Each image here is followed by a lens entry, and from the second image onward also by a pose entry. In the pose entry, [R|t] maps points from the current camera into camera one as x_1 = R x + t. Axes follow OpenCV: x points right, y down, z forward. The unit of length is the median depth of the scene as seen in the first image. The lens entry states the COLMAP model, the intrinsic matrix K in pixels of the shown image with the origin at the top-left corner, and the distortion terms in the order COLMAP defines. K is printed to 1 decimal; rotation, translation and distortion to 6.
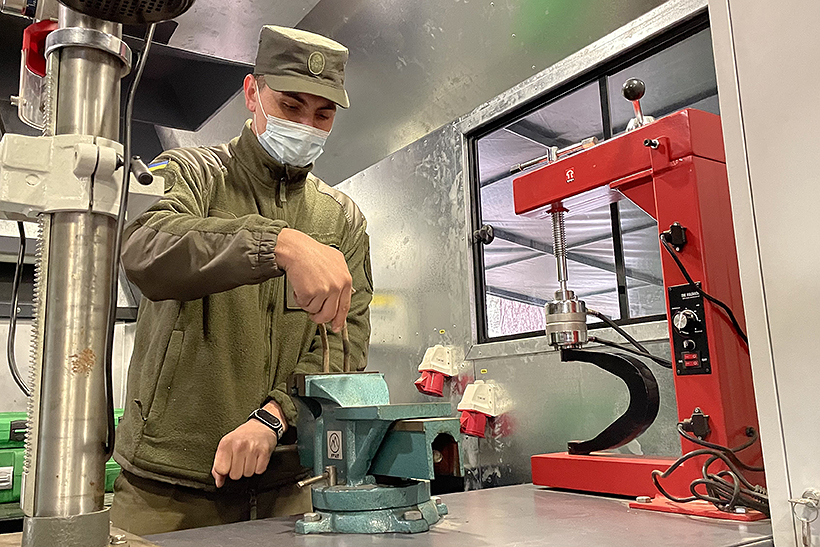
lens RADIAL K [[728.9, 0, 410.0], [0, 728.9, 273.5], [0, 0, 1]] dist [0.010505, -0.007003]
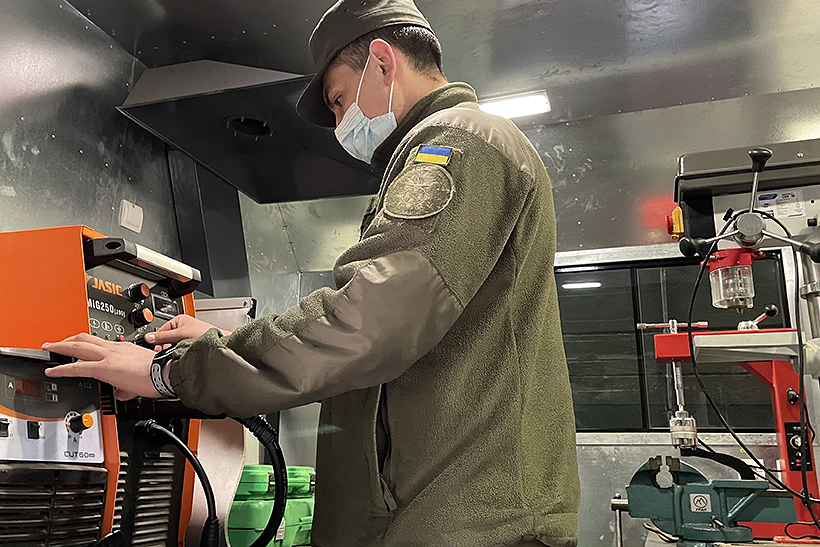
lens RADIAL K [[728.9, 0, 410.0], [0, 728.9, 273.5], [0, 0, 1]] dist [0.010505, -0.007003]
pose [[0.783548, 0.213909, 0.583349, -1.573758], [-0.148054, 0.976104, -0.159065, 0.088858], [-0.603435, 0.038268, 0.796494, 0.088445]]
